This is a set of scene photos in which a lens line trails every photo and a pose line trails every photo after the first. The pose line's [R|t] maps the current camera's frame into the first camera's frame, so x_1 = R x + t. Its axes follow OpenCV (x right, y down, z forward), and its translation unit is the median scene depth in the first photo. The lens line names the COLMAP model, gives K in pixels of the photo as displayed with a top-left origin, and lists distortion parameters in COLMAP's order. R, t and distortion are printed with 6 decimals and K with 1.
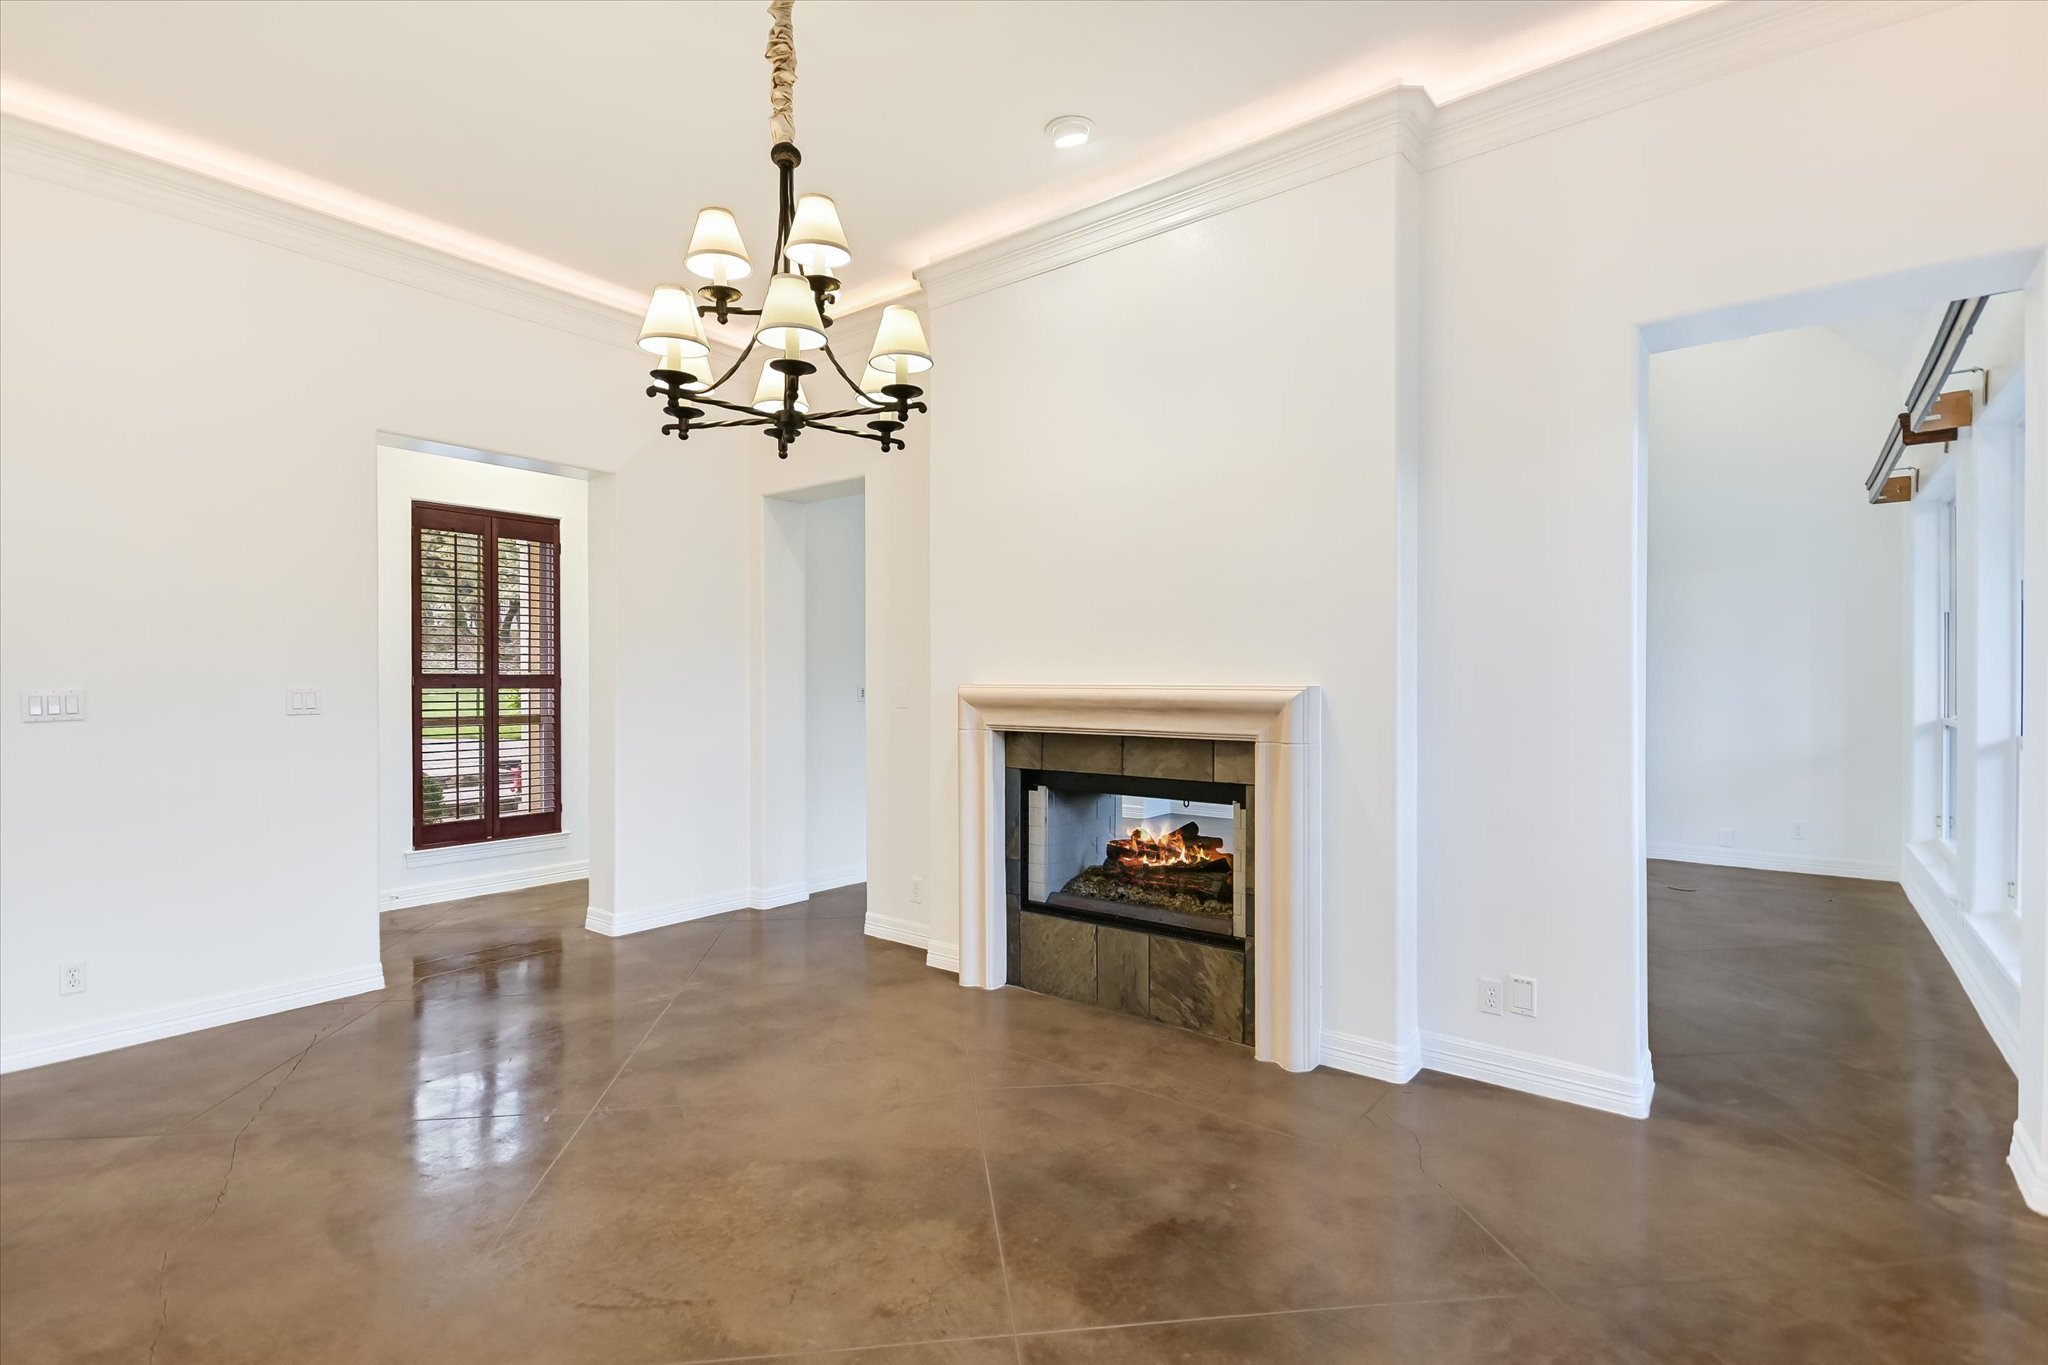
lens RADIAL K [[996.7, 0, 1021.1], [0, 996.7, 674.0], [0, 0, 1]] dist [0.008350, 0.000809]
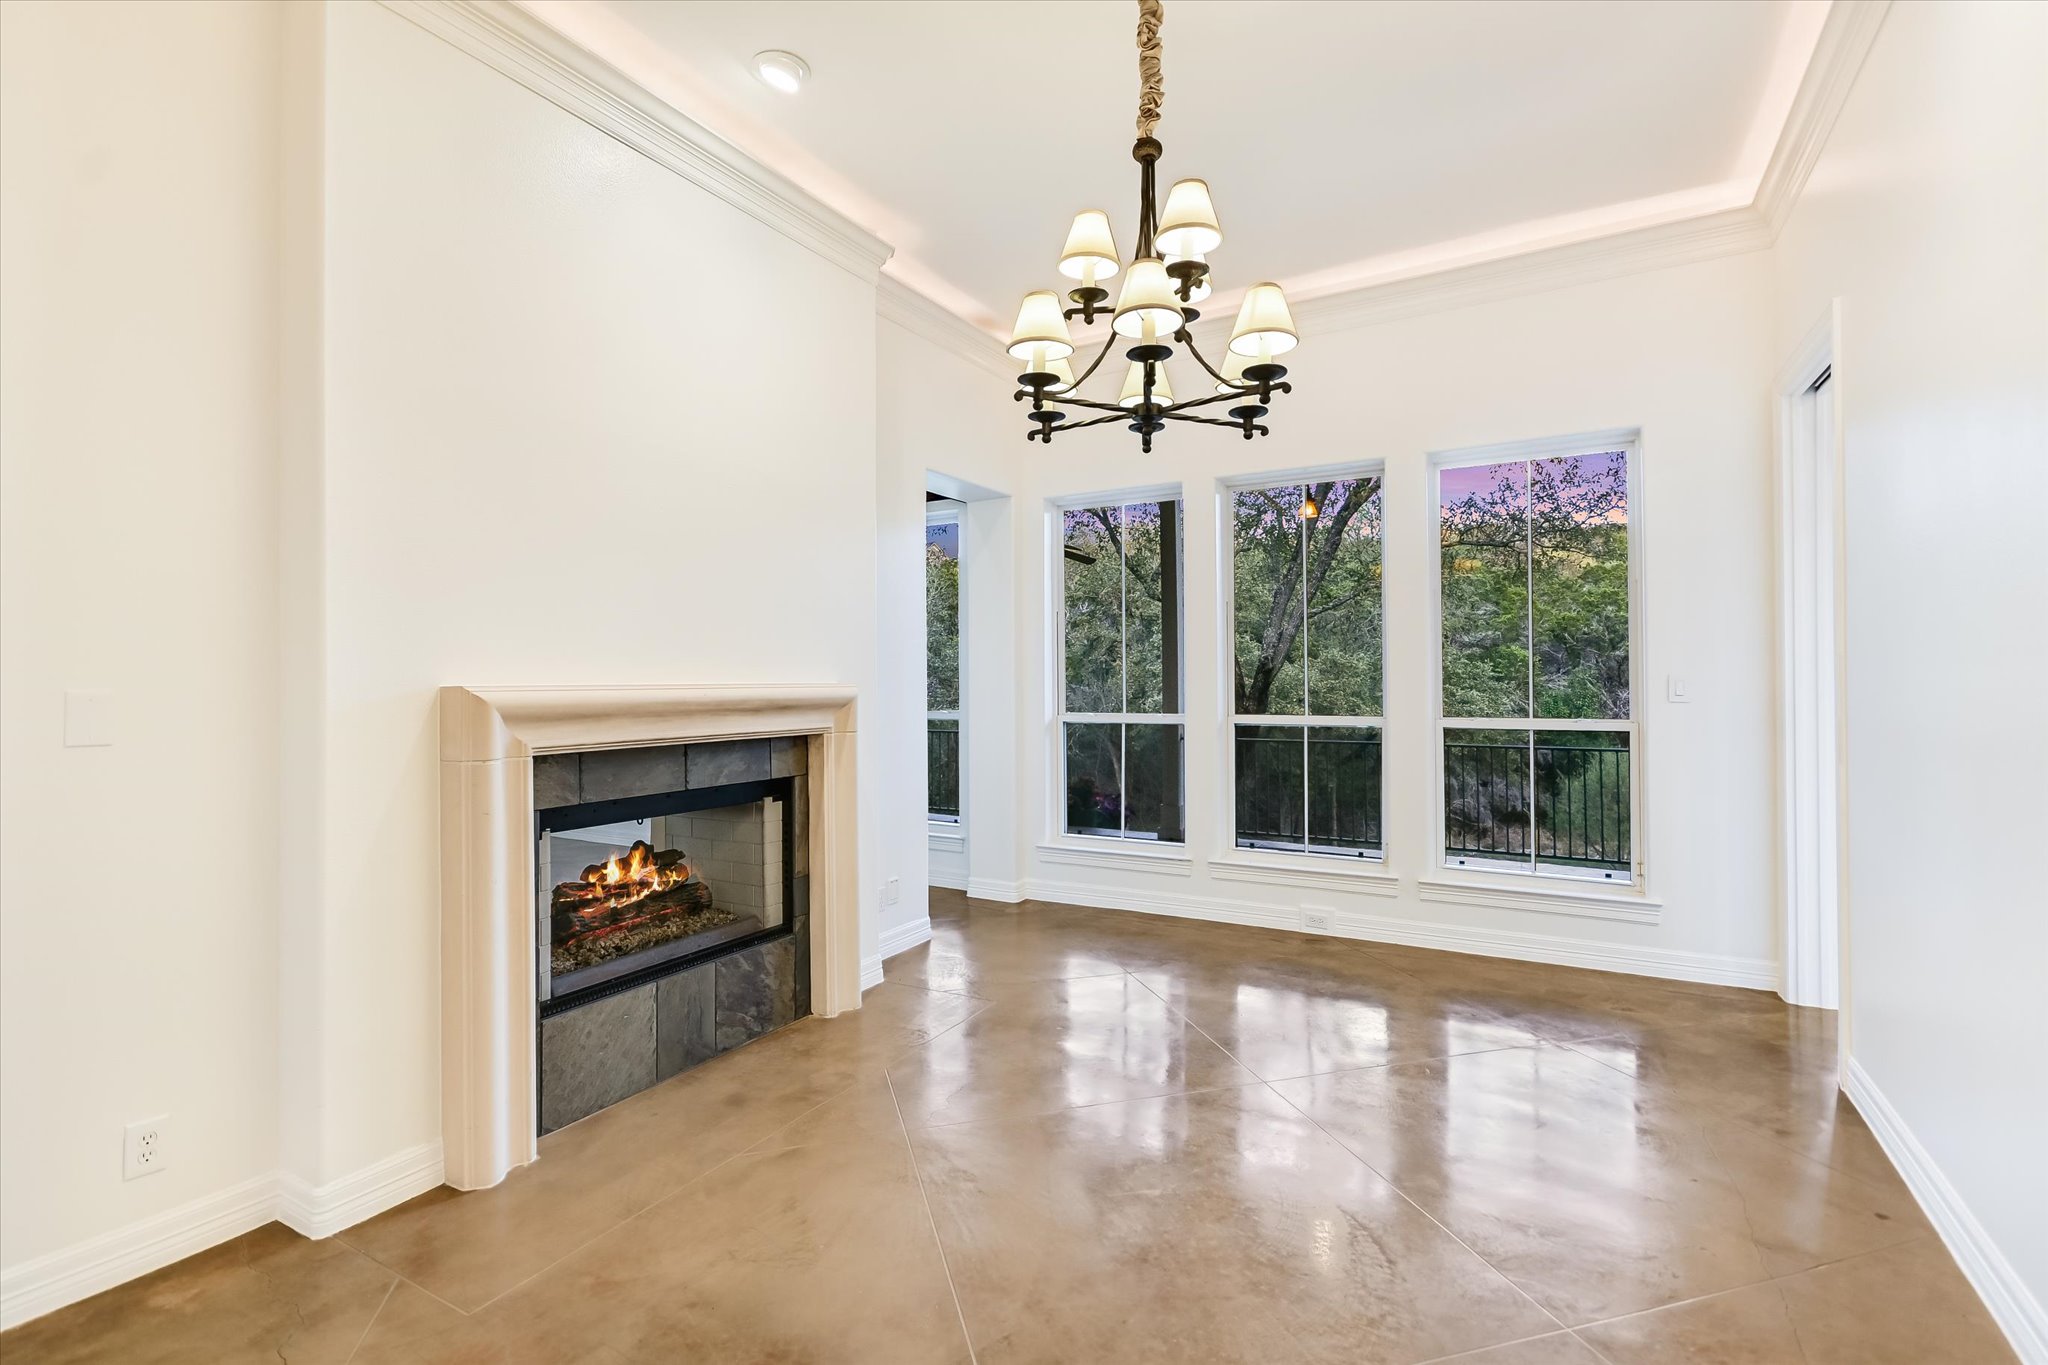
lens RADIAL K [[960.5, 0, 1023.2], [0, 960.5, 676.6], [0, 0, 1]] dist [-0.003682, -0.000322]
pose [[-0.183142, 0.004506, 0.983076, -0.796462], [0.000348, 0.999990, -0.004519, 0.009170], [-0.983086, -0.000486, -0.183142, 0.913398]]
